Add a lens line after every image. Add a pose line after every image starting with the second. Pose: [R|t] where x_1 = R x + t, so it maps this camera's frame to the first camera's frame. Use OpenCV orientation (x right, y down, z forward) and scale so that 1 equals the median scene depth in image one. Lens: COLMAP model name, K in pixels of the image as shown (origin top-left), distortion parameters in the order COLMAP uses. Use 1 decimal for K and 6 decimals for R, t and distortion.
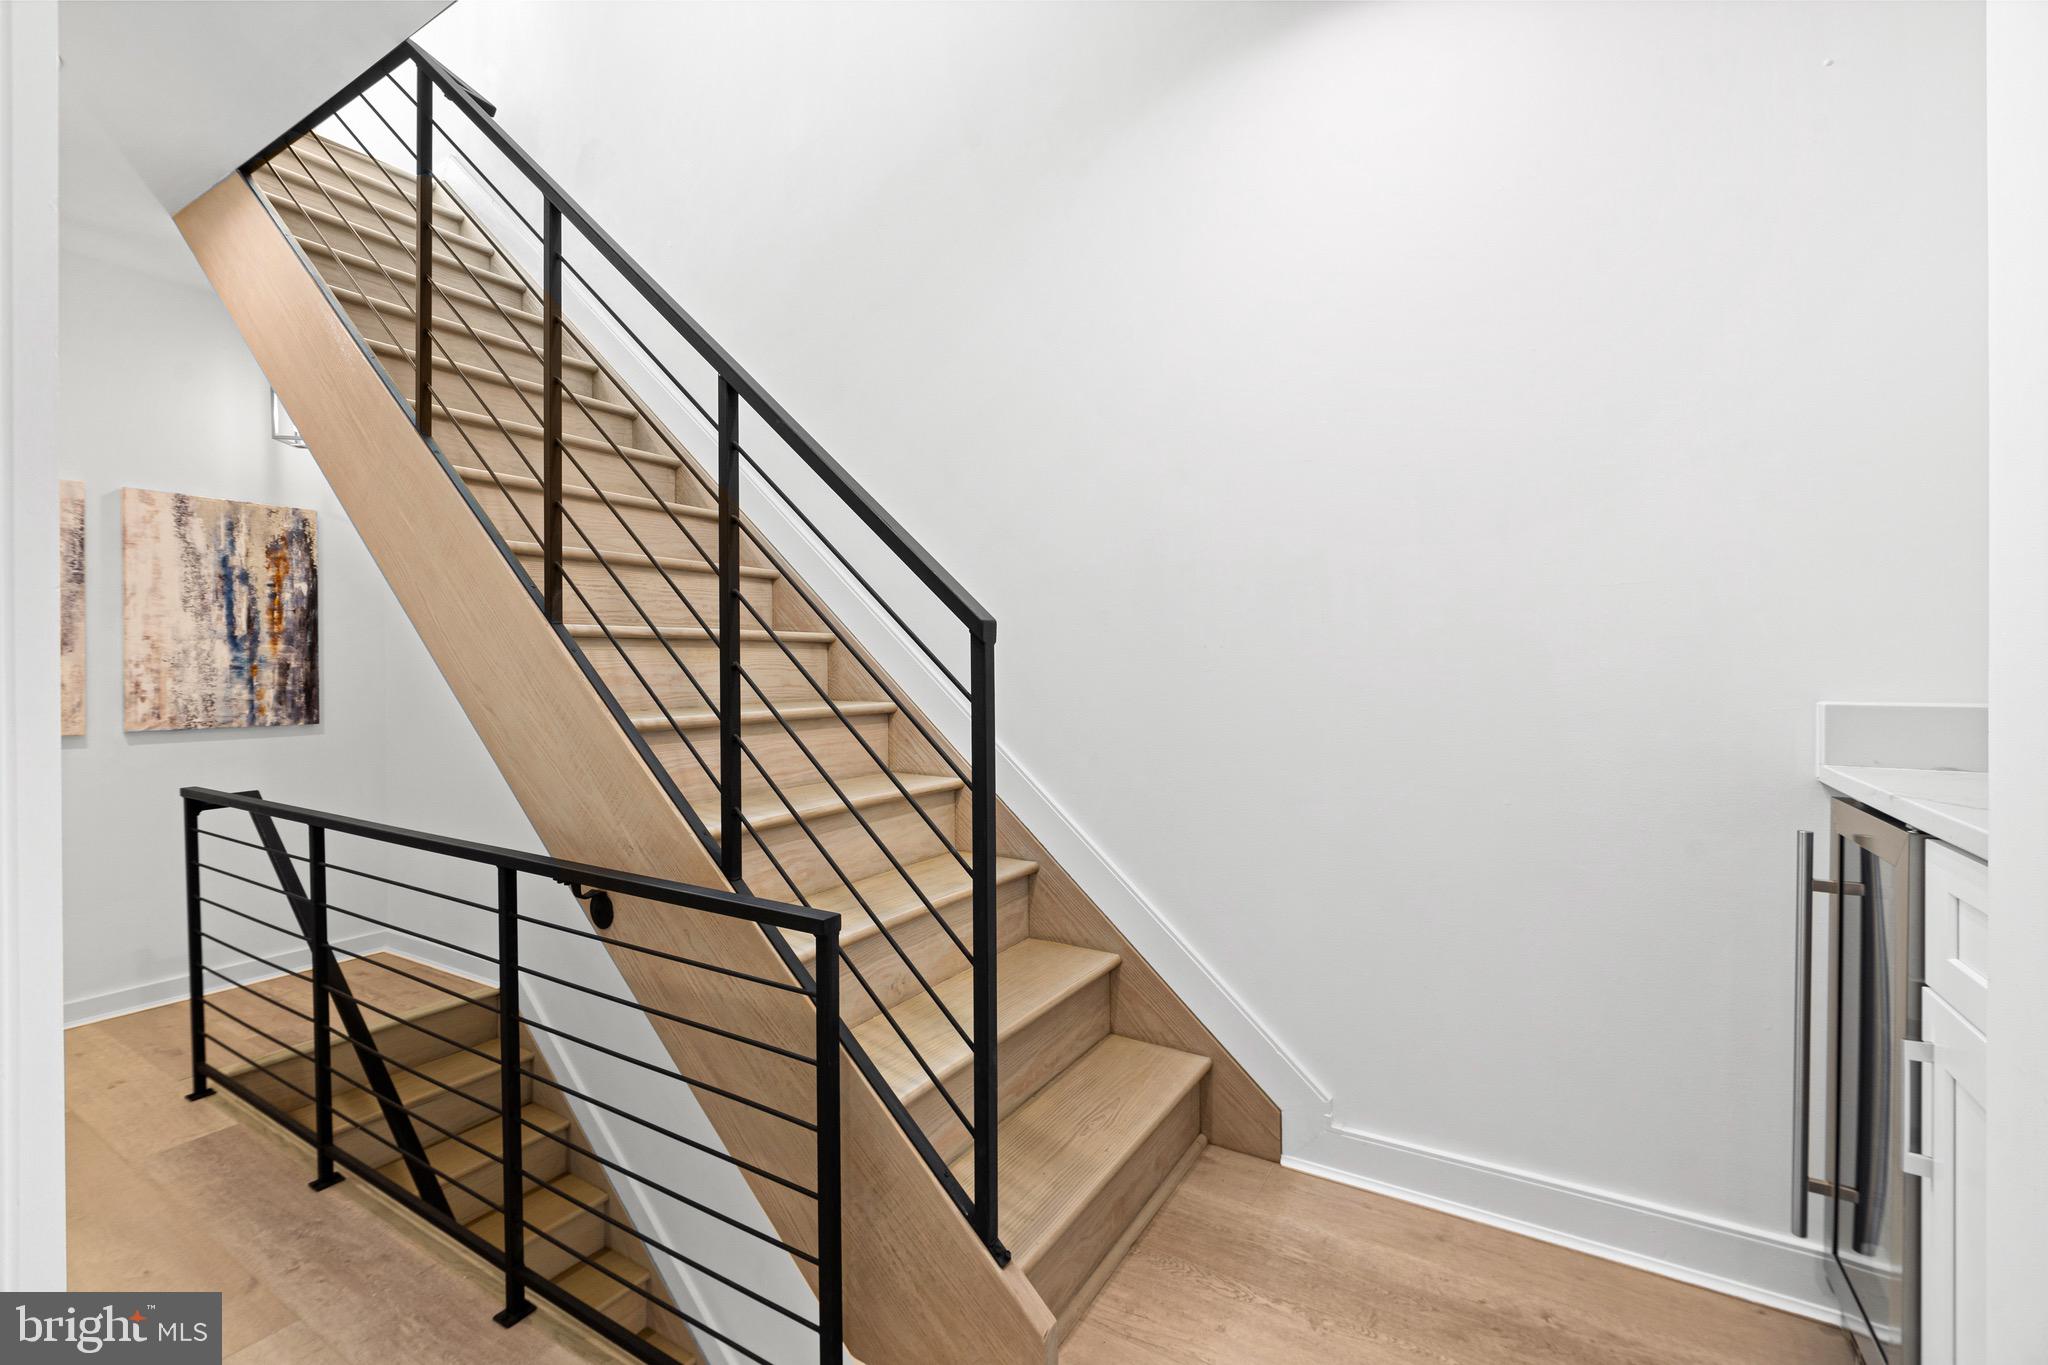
lens RADIAL K [[903.2, 0, 1005.4], [0, 903.2, 676.6], [0, 0, 1]] dist [-0.002966, -0.000348]
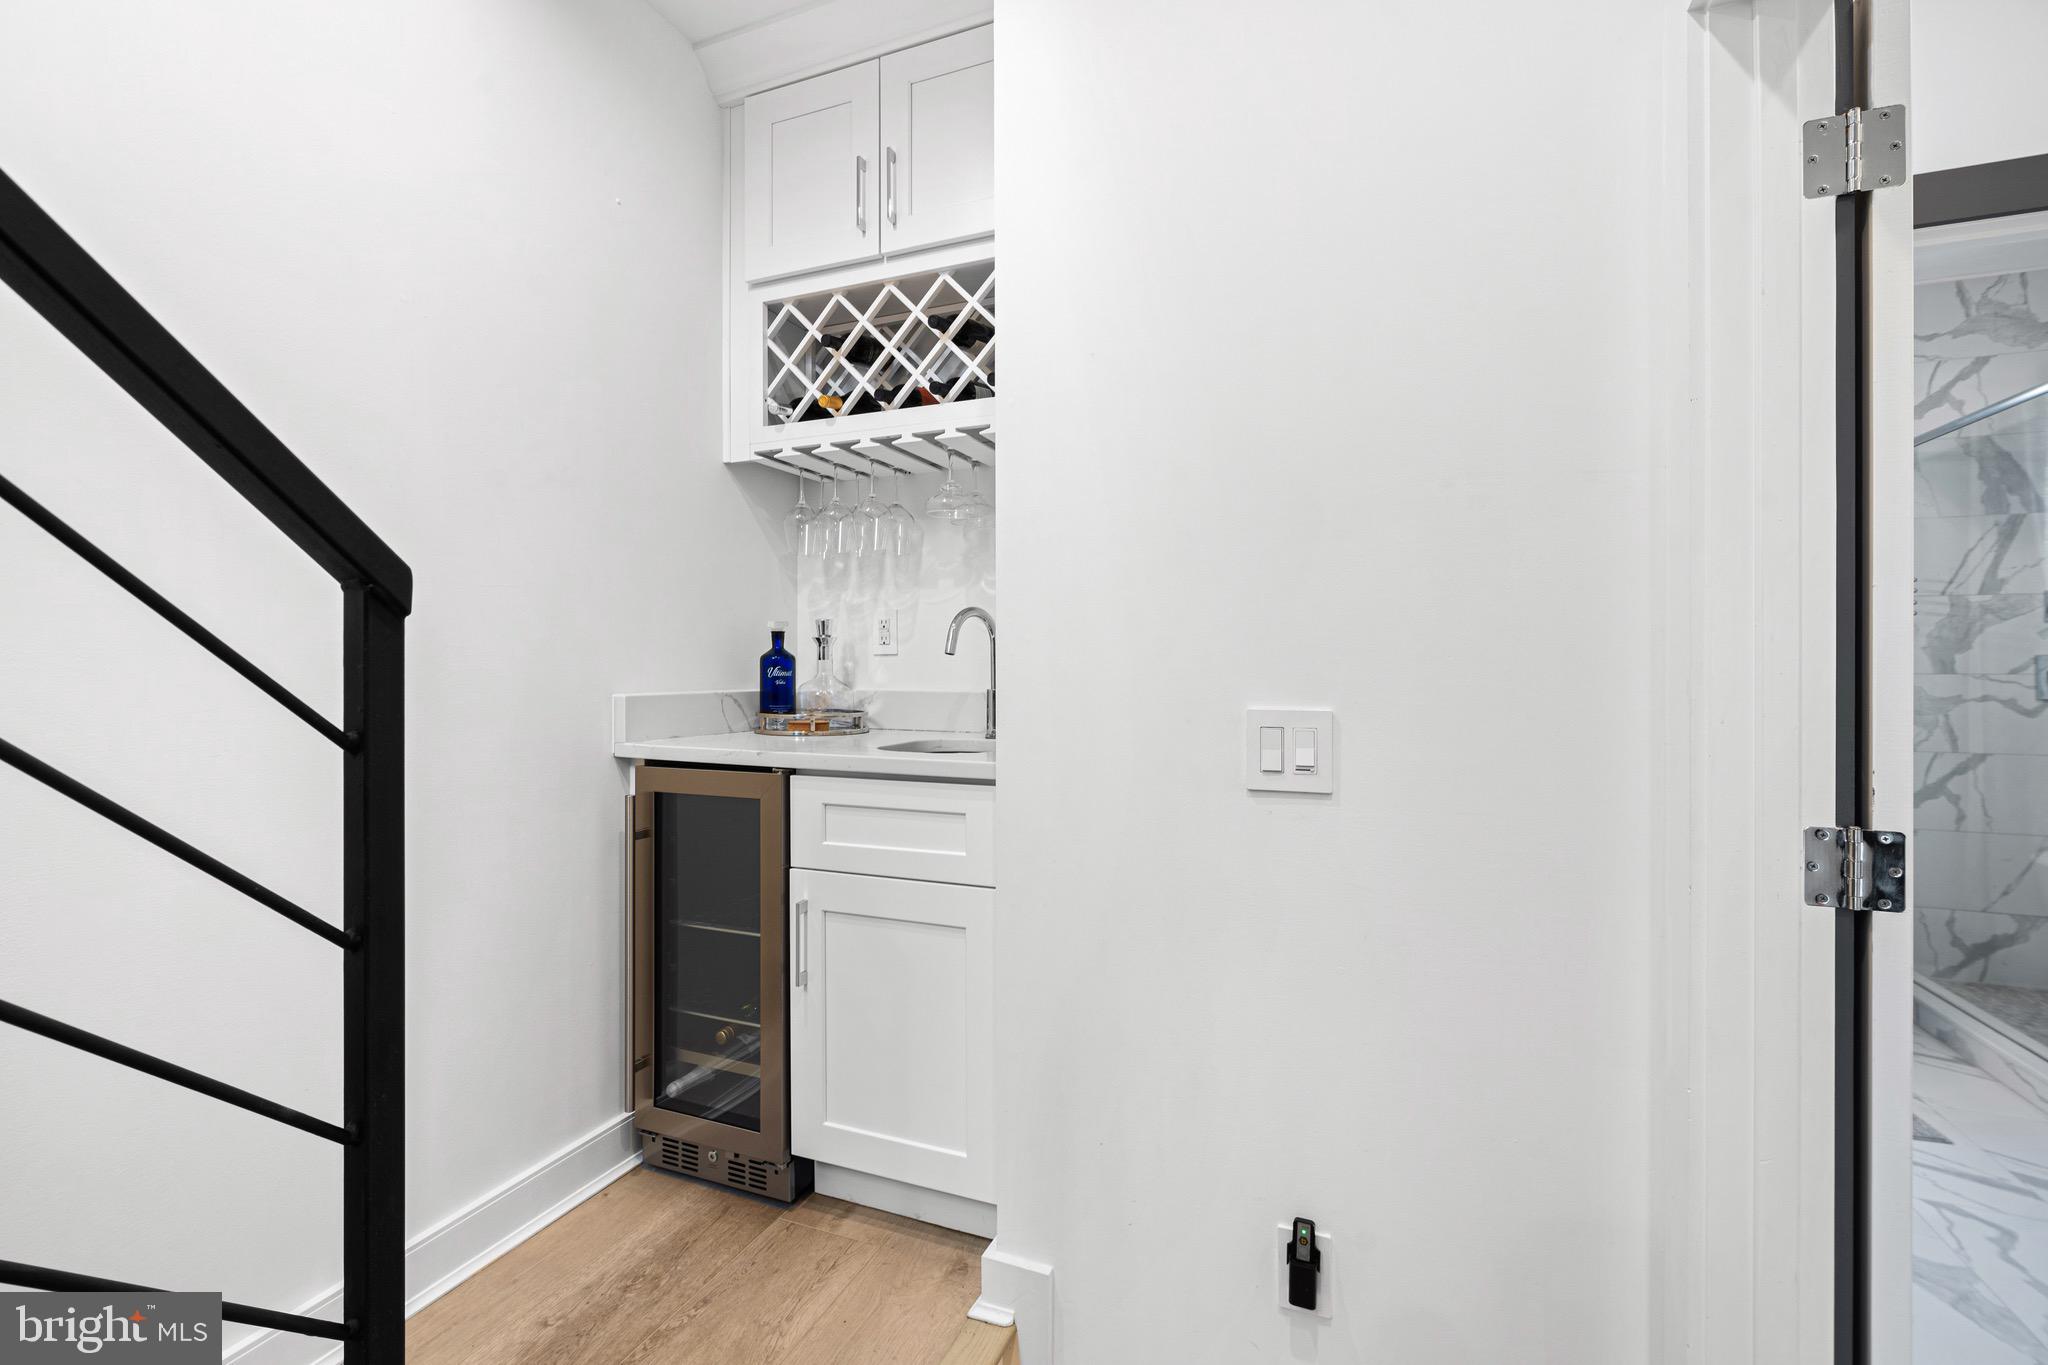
lens RADIAL K [[903.2, 0, 1011.1], [0, 903.2, 671.2], [0, 0, 1]] dist [-0.002966, -0.000348]
pose [[-0.173347, -0.003656, 0.984854, -0.475428], [0.011708, 0.999915, 0.005773, -0.006756], [-0.984791, 0.012532, -0.173289, 0.678298]]
